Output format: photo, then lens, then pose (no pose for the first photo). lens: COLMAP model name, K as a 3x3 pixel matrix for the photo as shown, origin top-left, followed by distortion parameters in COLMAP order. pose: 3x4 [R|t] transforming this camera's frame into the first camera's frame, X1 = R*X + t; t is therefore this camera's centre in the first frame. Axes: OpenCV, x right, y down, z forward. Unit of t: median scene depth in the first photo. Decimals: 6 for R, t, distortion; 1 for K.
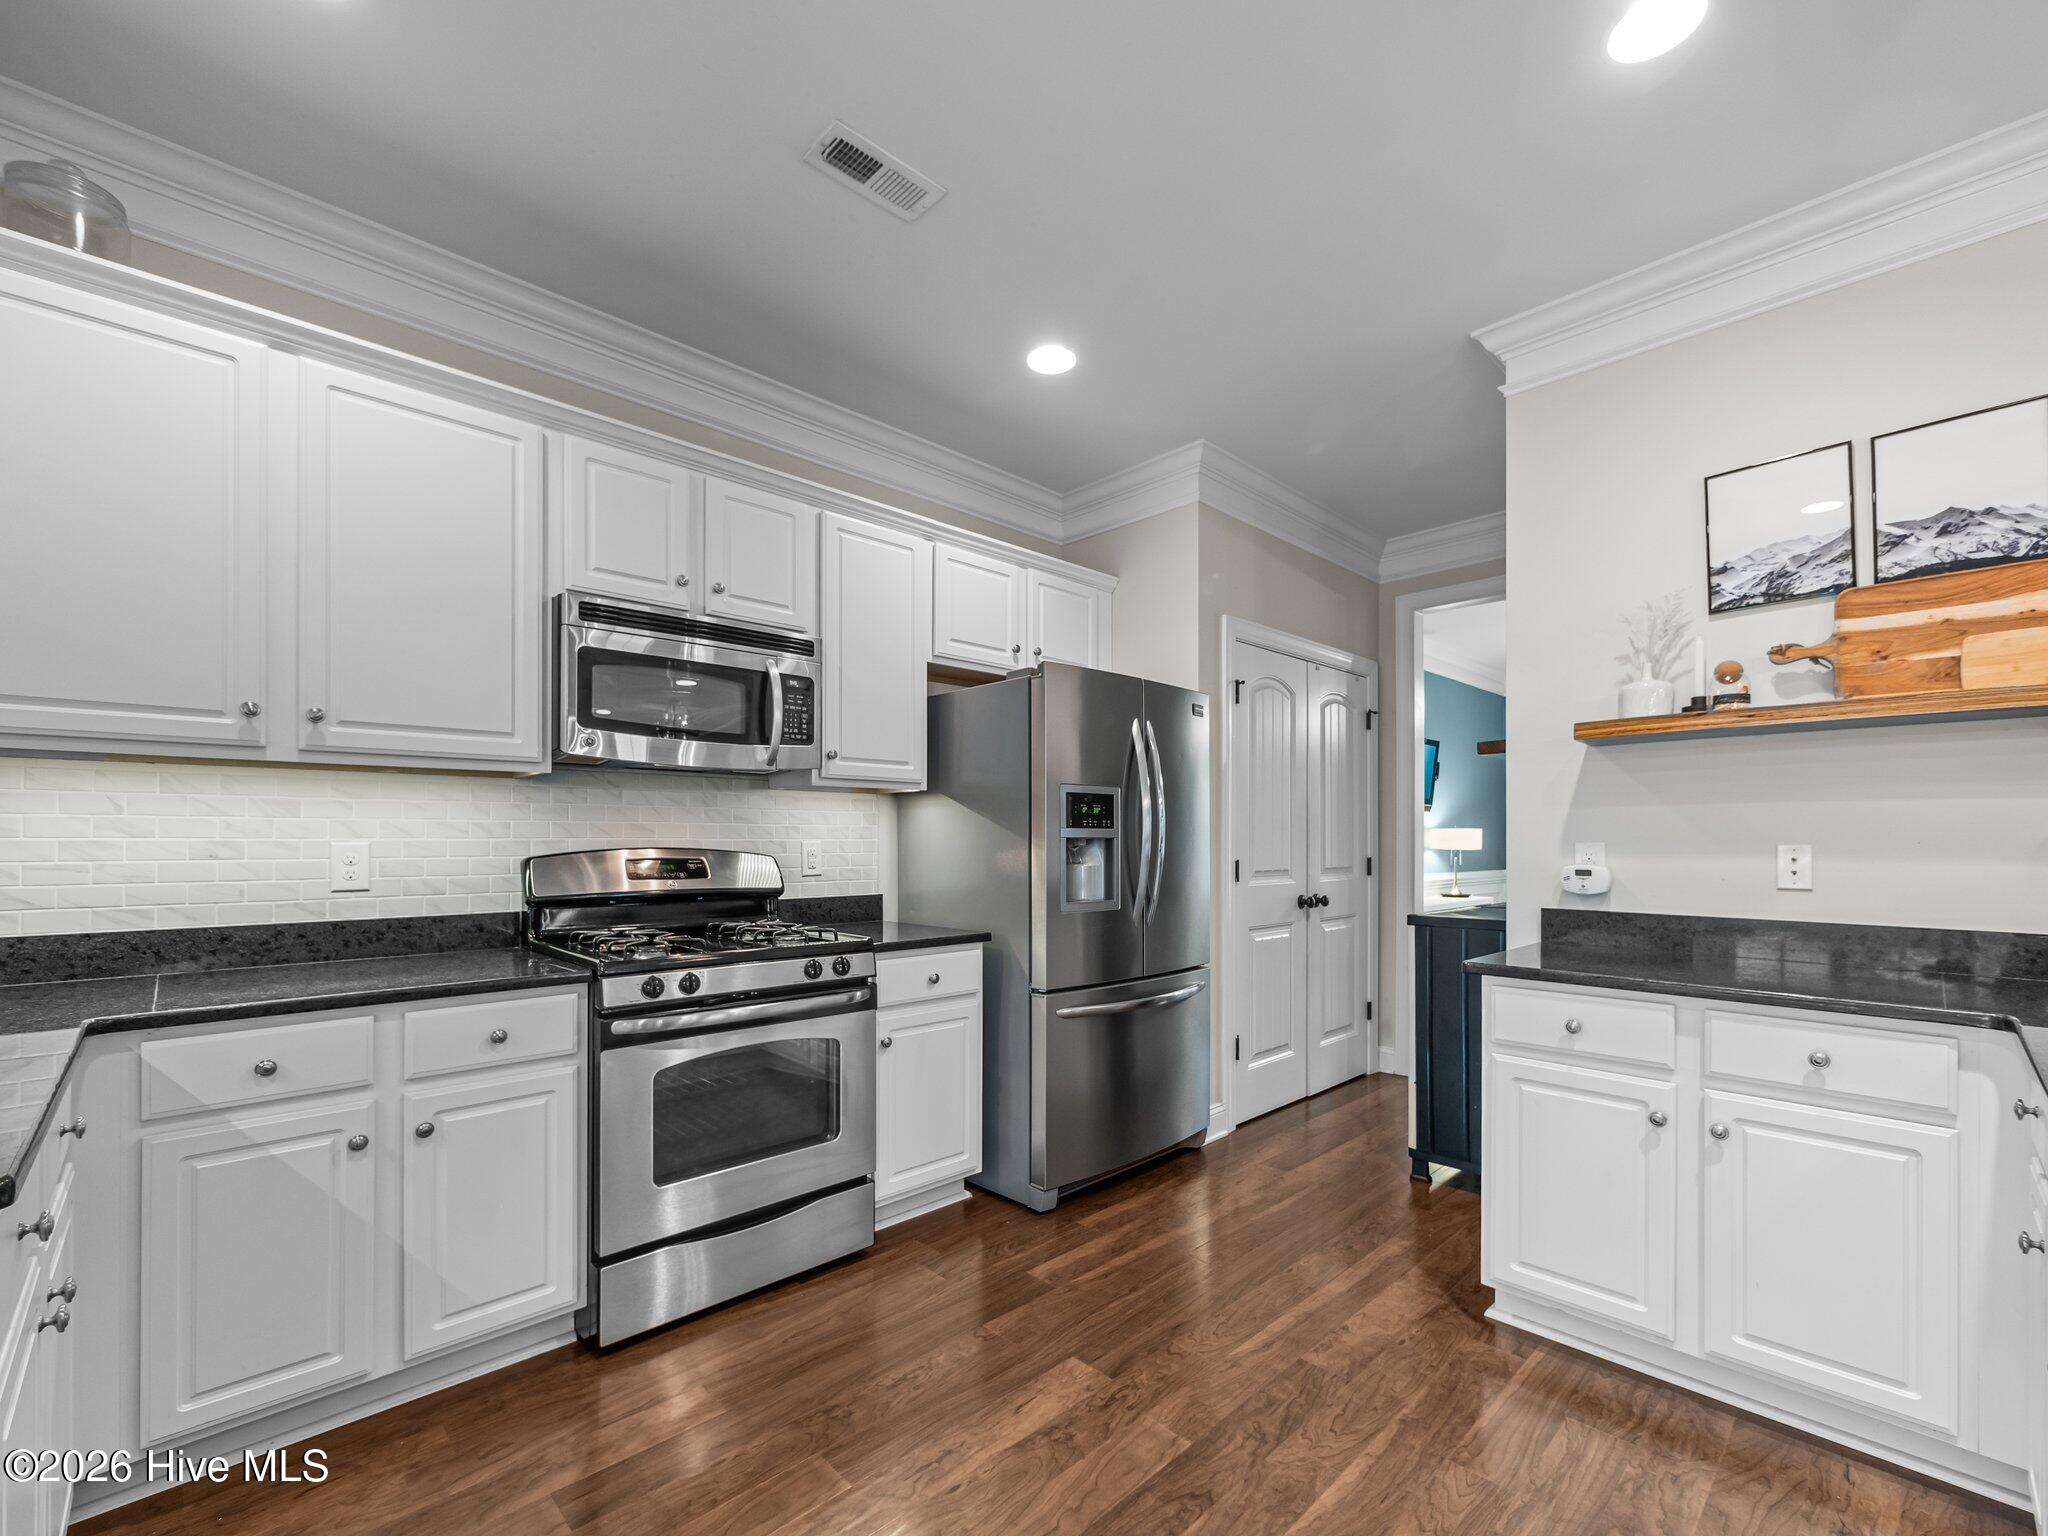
lens RADIAL K [[878.1, 0, 1038.6], [0, 878.1, 835.4], [0, 0, 1]] dist [-0.003197, 0.001007]
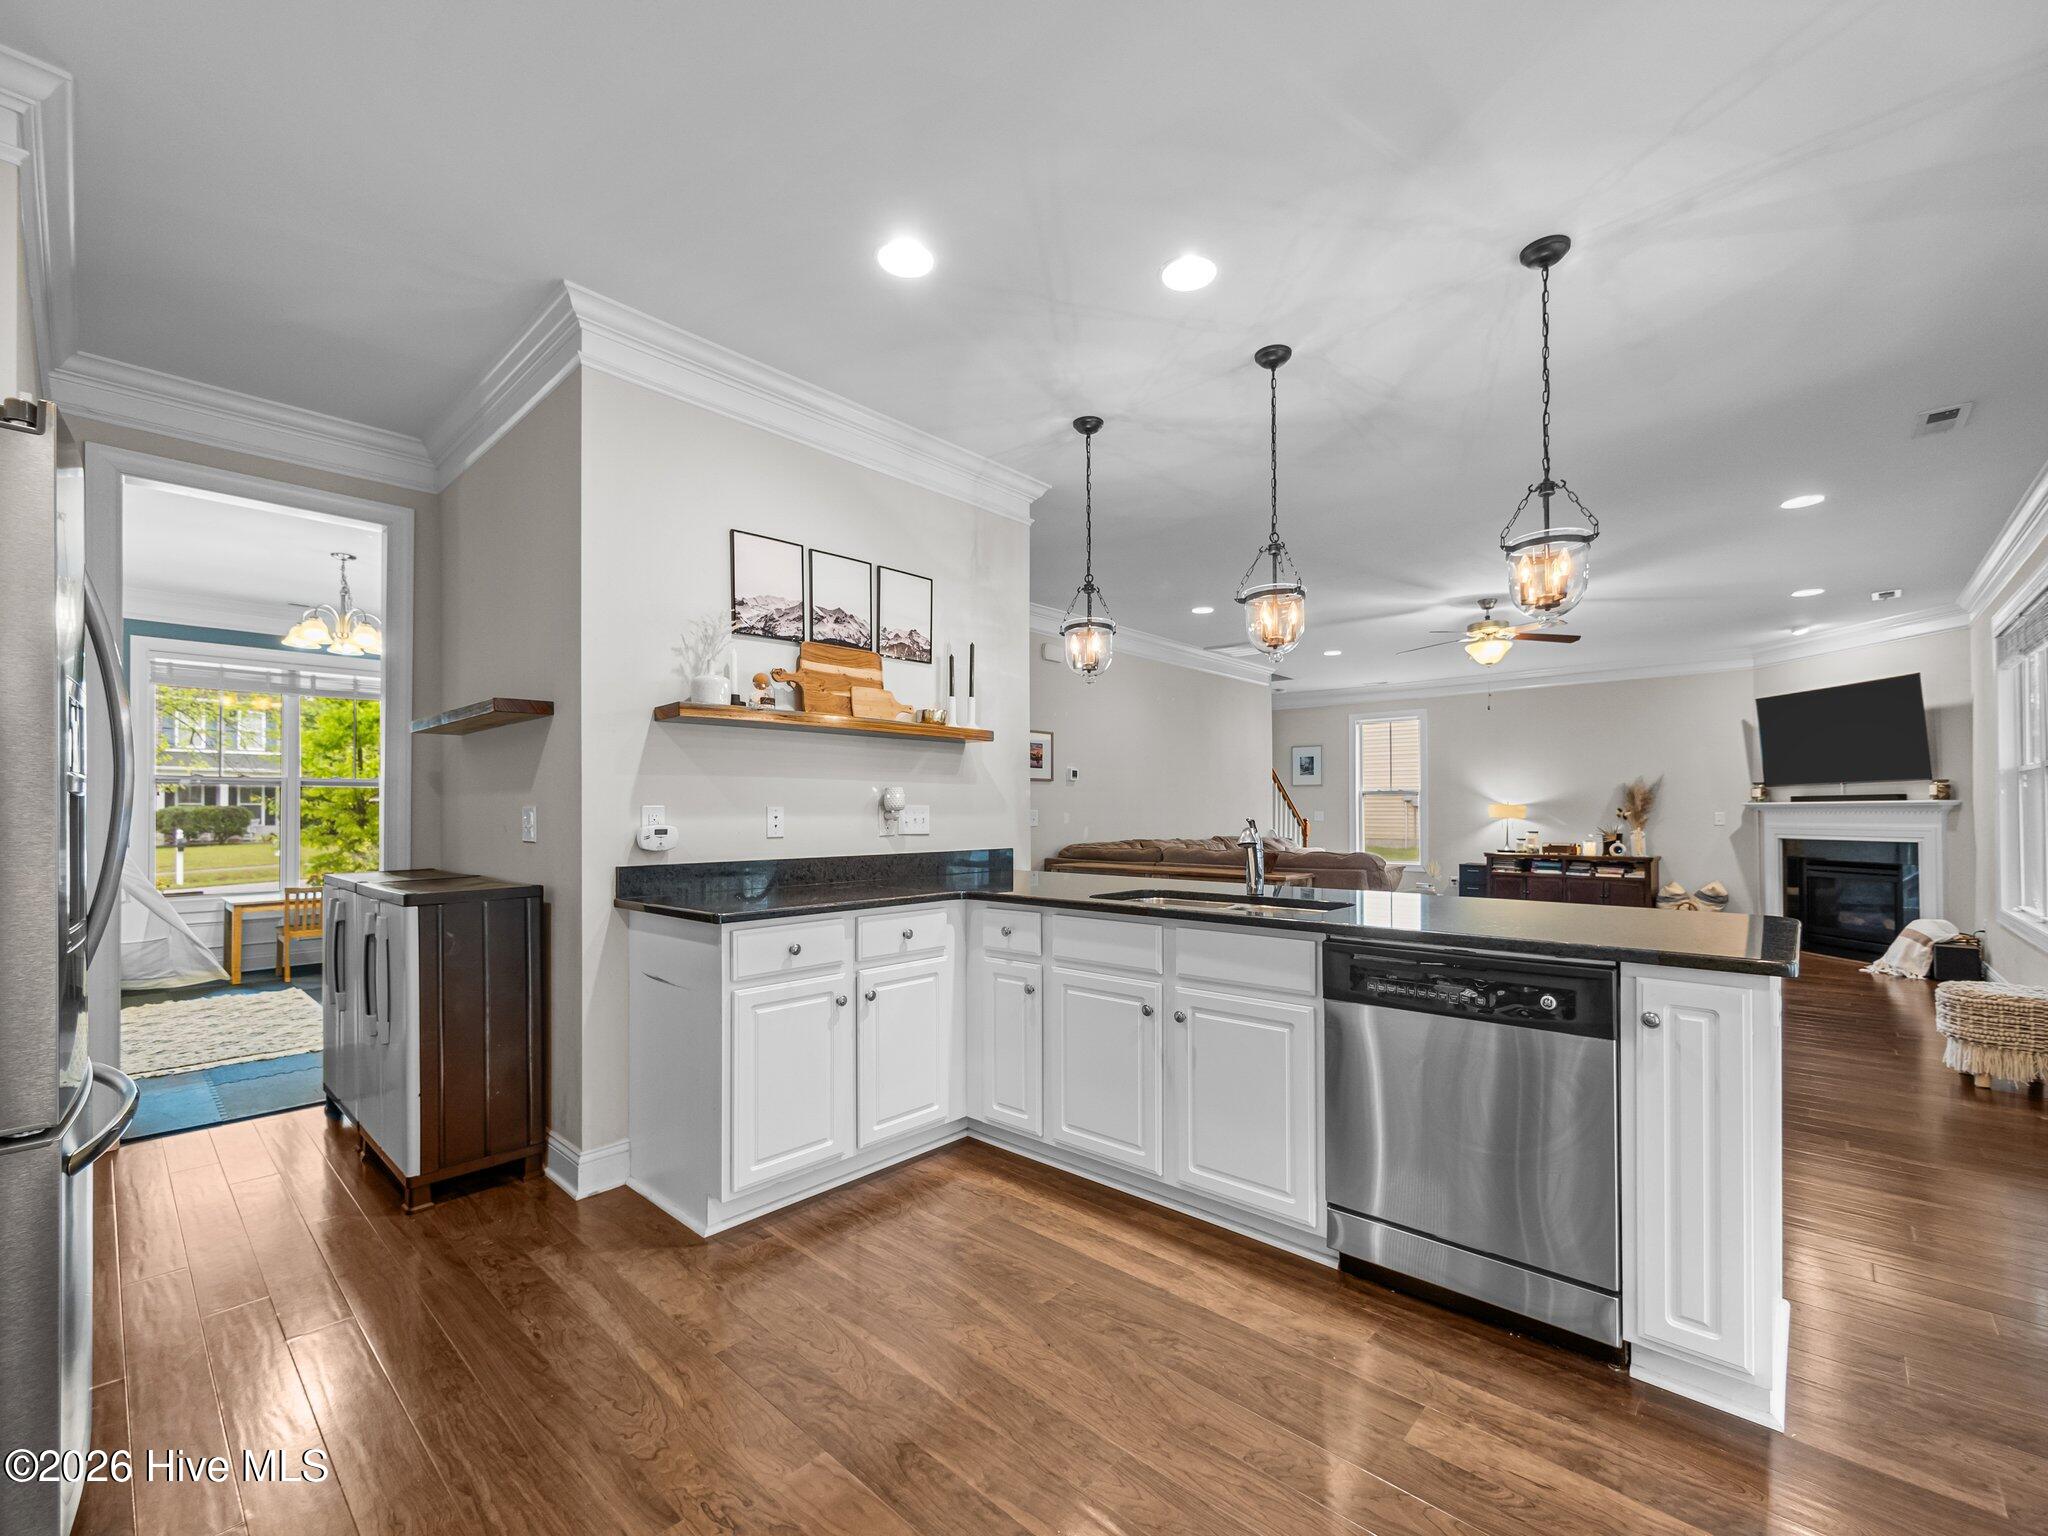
lens RADIAL K [[878.1, 0, 1010.3], [0, 878.1, 802.1], [0, 0, 1]] dist [-0.003197, 0.001007]
pose [[-0.051329, 0.006800, 0.998659, -0.580784], [-0.002041, 0.999974, -0.006913, 0.011459], [-0.998680, -0.002393, -0.051314, 0.650693]]
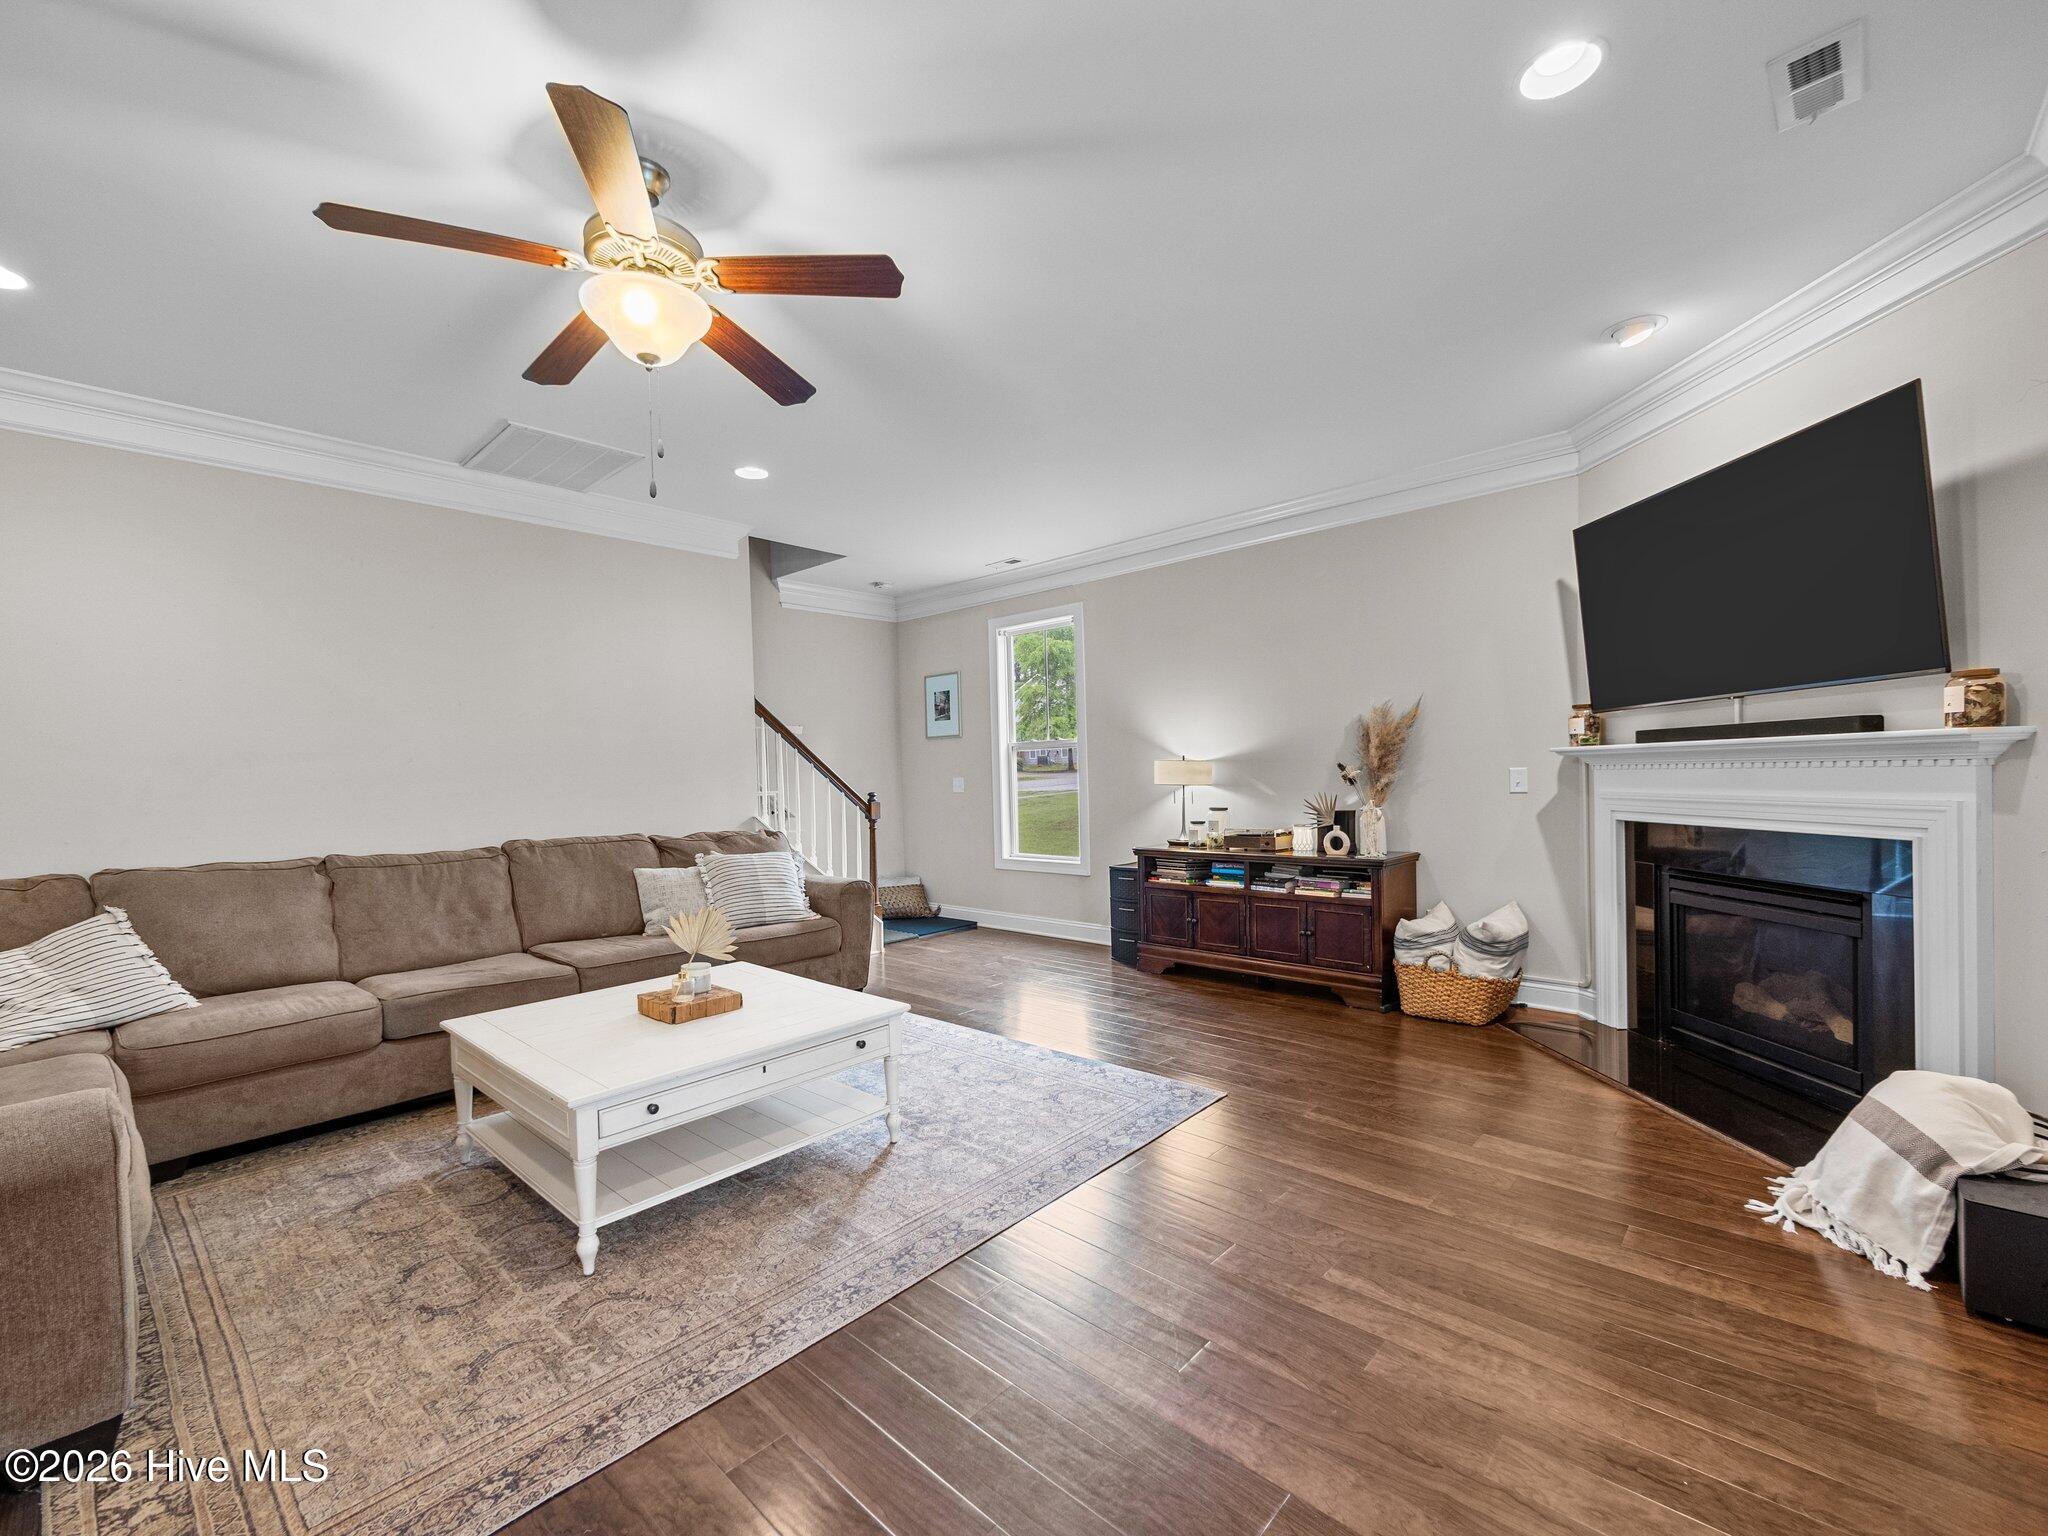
lens RADIAL K [[878.1, 0, 991.5], [0, 878.1, 791.8], [0, 0, 1]] dist [-0.003197, 0.001007]
pose [[-0.041208, -0.023217, 0.998881, 1.116165], [0.024584, 0.999404, 0.024244, 0.001843], [-0.998848, 0.025556, -0.040613, -1.306843]]
